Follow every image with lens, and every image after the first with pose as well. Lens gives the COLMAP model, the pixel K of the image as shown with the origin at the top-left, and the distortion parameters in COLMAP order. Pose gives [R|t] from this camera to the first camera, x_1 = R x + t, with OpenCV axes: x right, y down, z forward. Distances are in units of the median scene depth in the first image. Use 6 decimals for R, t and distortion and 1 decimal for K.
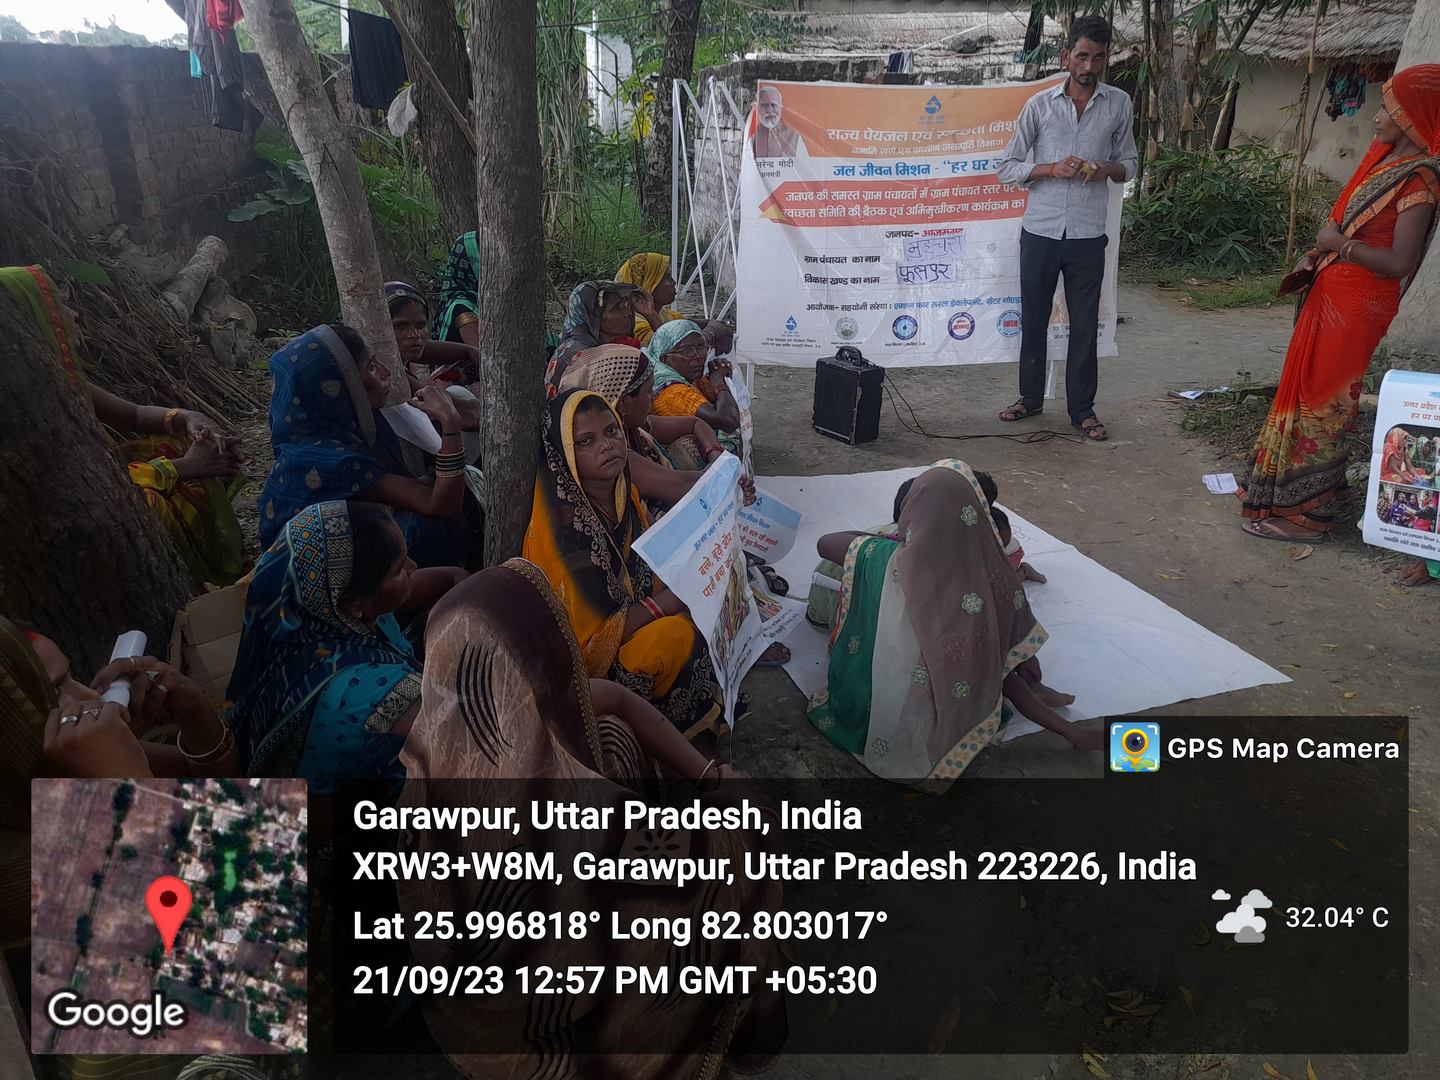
lens RADIAL K [[1056.3, 0, 698.4], [0, 1056.3, 511.4], [0, 0, 1]] dist [0.036221, -0.021549]
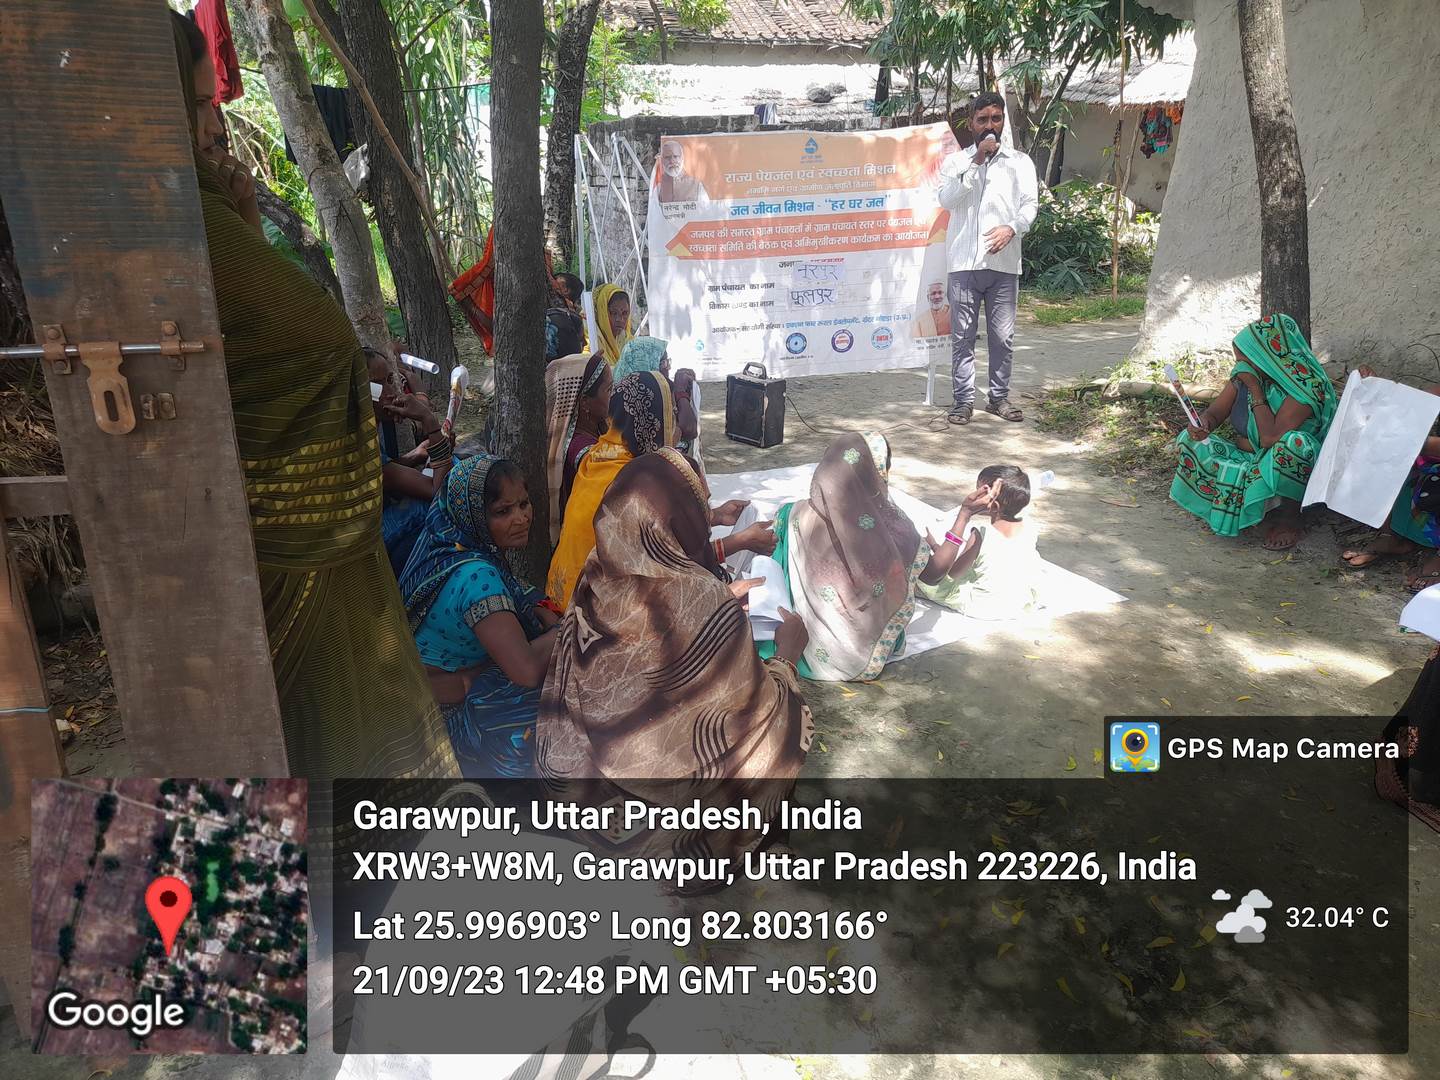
lens RADIAL K [[1056.3, 0, 703.3], [0, 1056.3, 508.4], [0, 0, 1]] dist [0.036221, -0.021549]
pose [[0.991643, -0.055773, 0.116334, -0.054070], [0.060413, 0.997497, -0.036746, 0.041261], [-0.113993, 0.043467, 0.992530, -0.124940]]
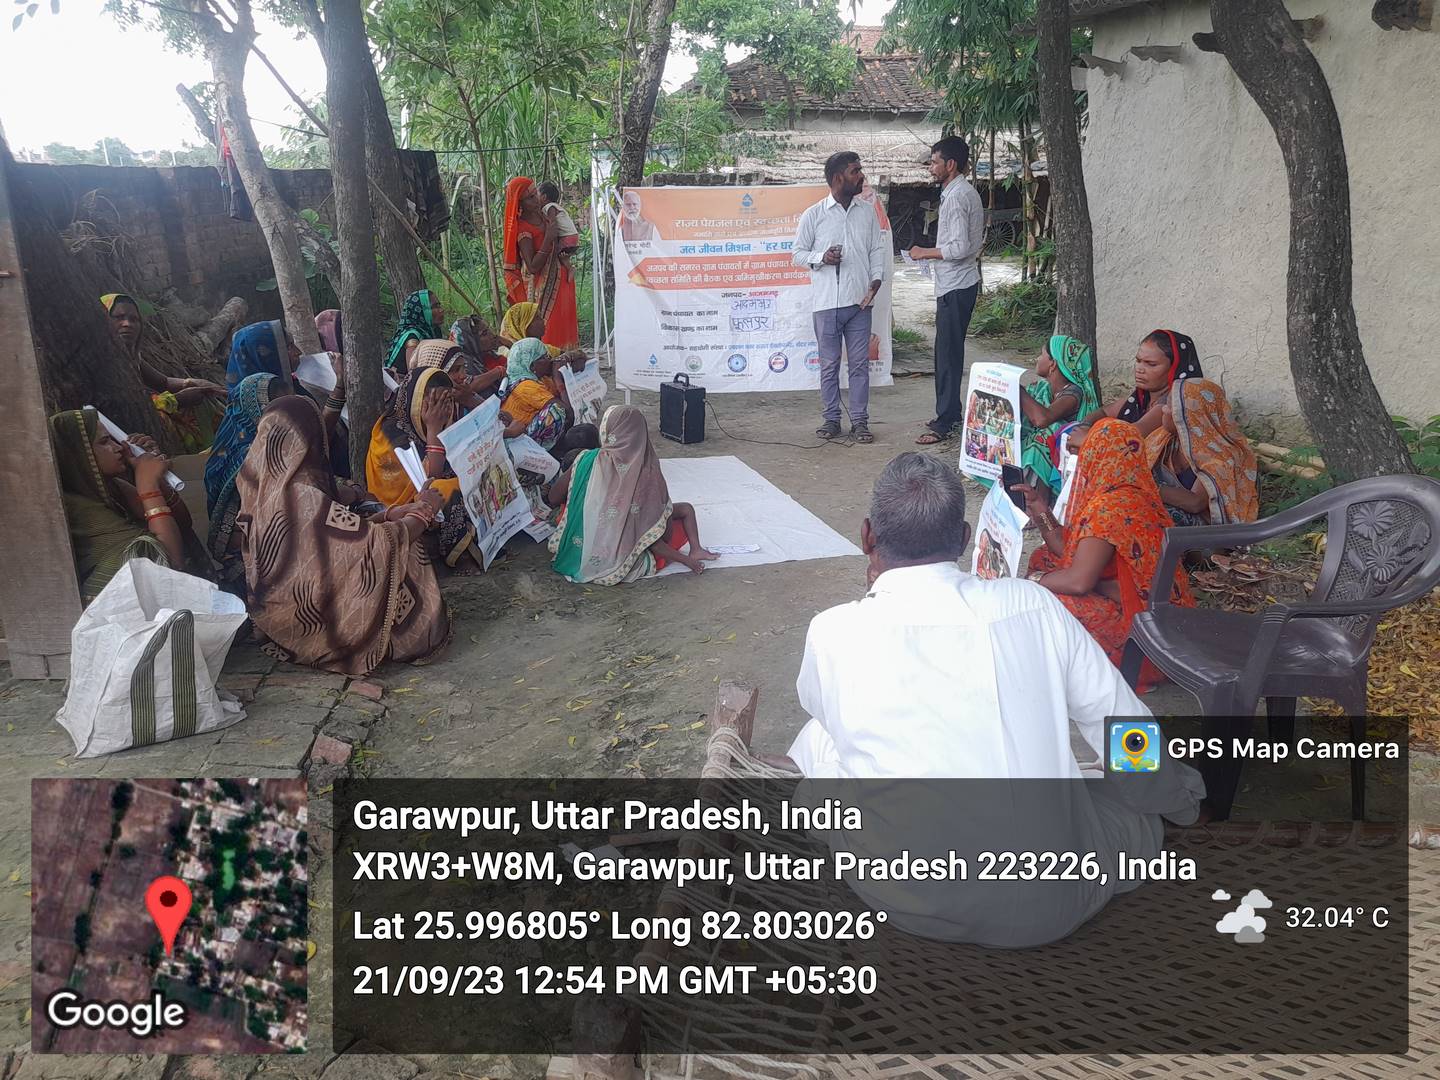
lens RADIAL K [[1056.3, 0, 702.5], [0, 1056.3, 503.9], [0, 0, 1]] dist [0.036221, -0.021549]
pose [[0.998754, 0.007514, -0.049338, 0.225455], [-0.012314, 0.995139, -0.097711, 0.141163], [0.048364, 0.098197, 0.993991, -0.332789]]
